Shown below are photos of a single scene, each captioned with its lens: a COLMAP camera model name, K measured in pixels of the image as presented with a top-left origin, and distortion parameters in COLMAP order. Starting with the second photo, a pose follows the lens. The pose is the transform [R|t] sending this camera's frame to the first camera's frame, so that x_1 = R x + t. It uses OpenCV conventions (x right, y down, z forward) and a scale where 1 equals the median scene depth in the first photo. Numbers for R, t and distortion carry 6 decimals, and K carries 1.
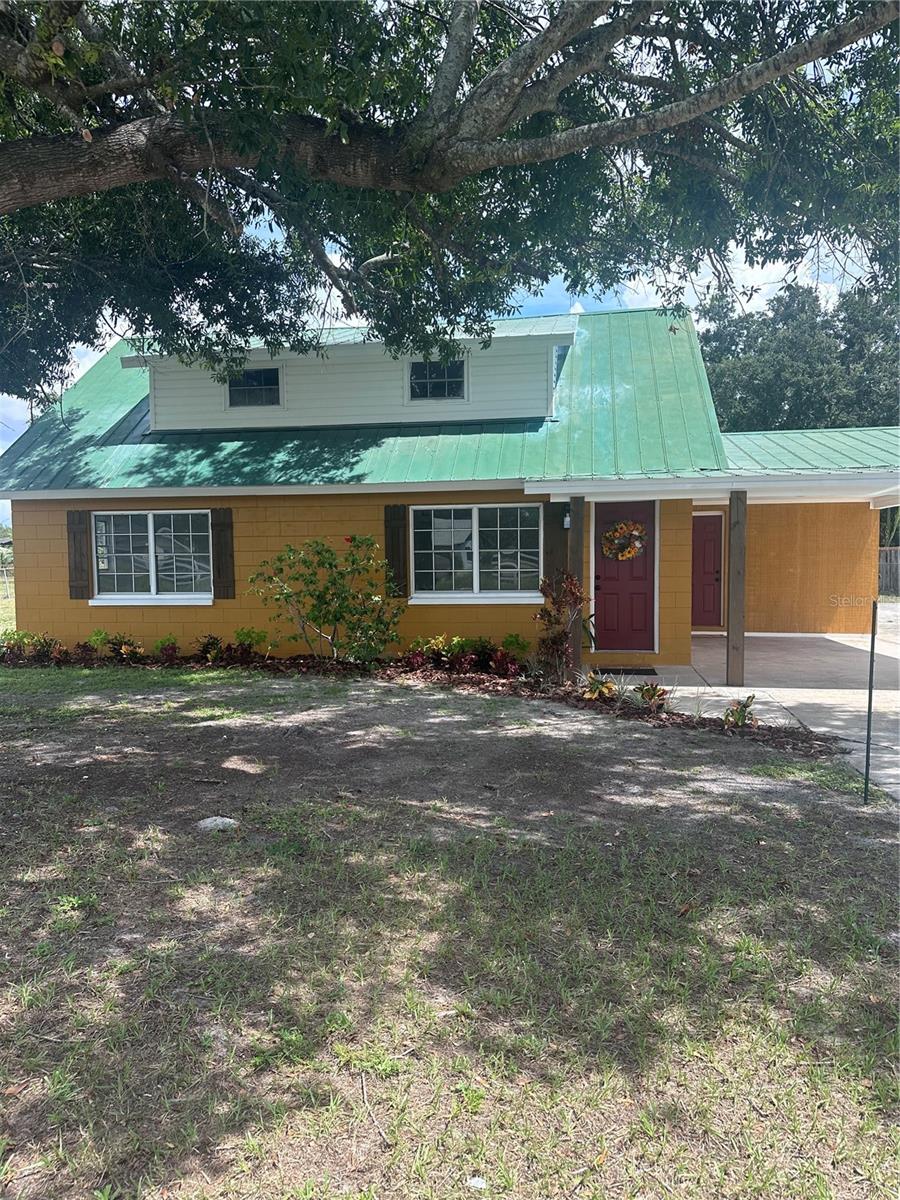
lens RADIAL K [[847.9, 0, 431.2], [0, 847.9, 602.4], [0, 0, 1]] dist [0.106838, -0.189953]
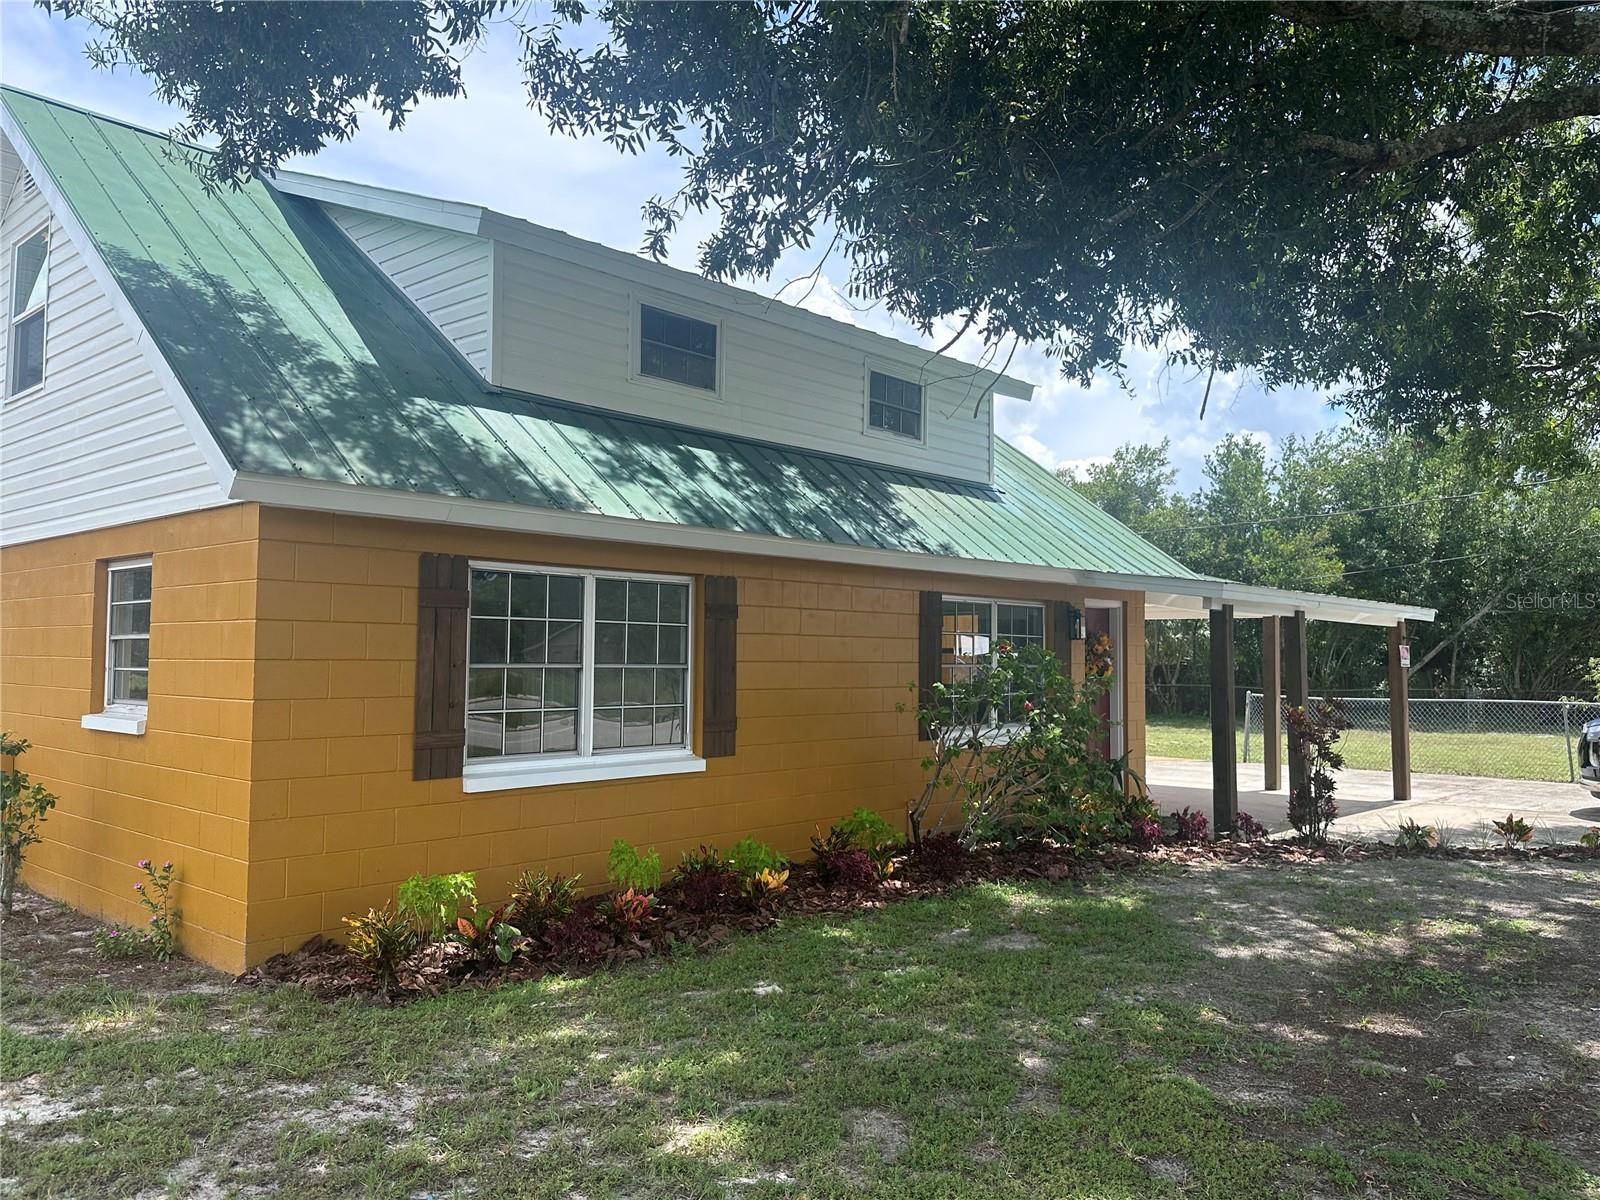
lens RADIAL K [[1267.8, 0, 800.0], [0, 1267.8, 600.0], [0, 0, 1]] dist [0.002520, 0.000205]
pose [[0.536073, 0.056037, 0.842310, -0.847114], [0.051296, 0.993788, -0.098761, -0.020338], [-0.842612, 0.096150, 0.529868, 0.568179]]
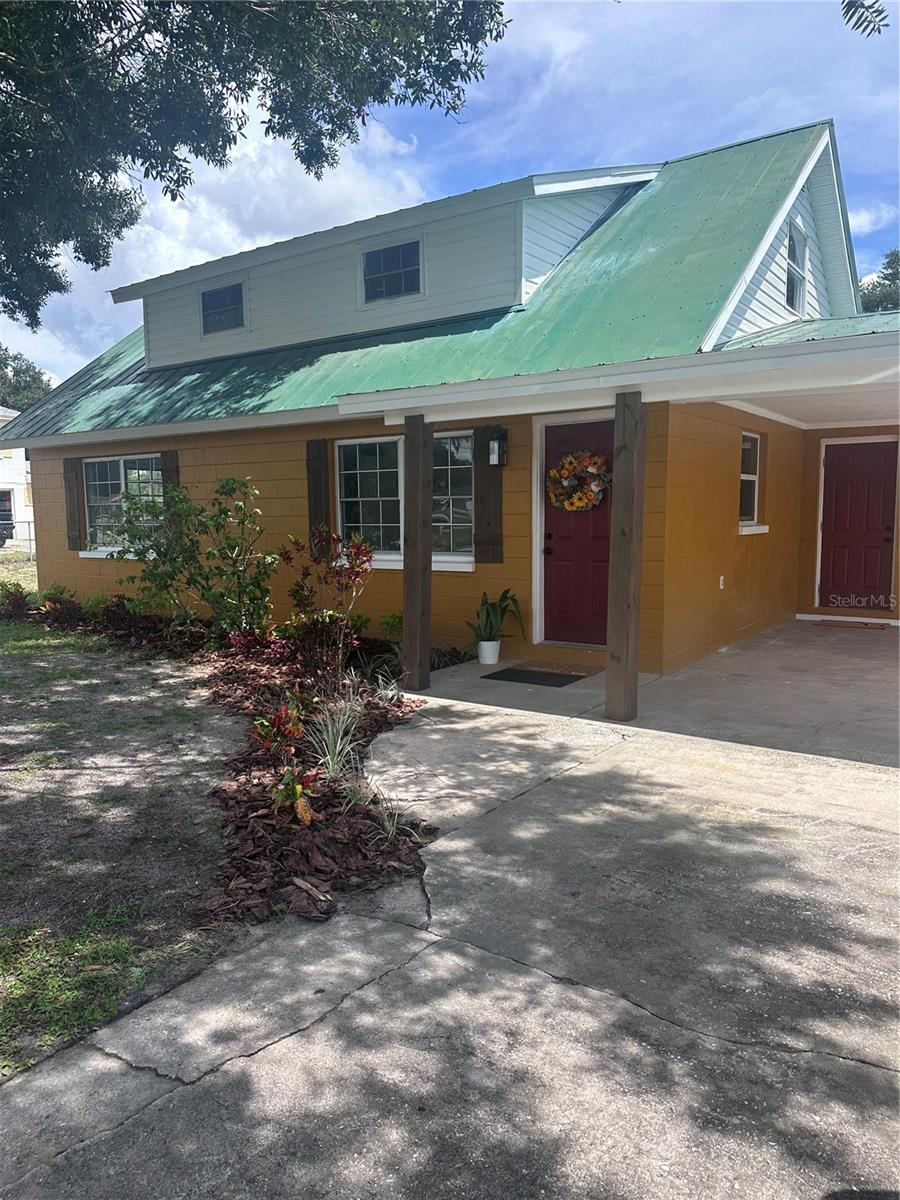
lens RADIAL K [[847.9, 0, 431.2], [0, 847.9, 602.4], [0, 0, 1]] dist [0.106838, -0.189953]
pose [[0.895239, 0.048277, -0.442964, 0.396695], [-0.022390, 0.997731, 0.063489, -0.016502], [0.445024, -0.046920, 0.894289, 0.322254]]
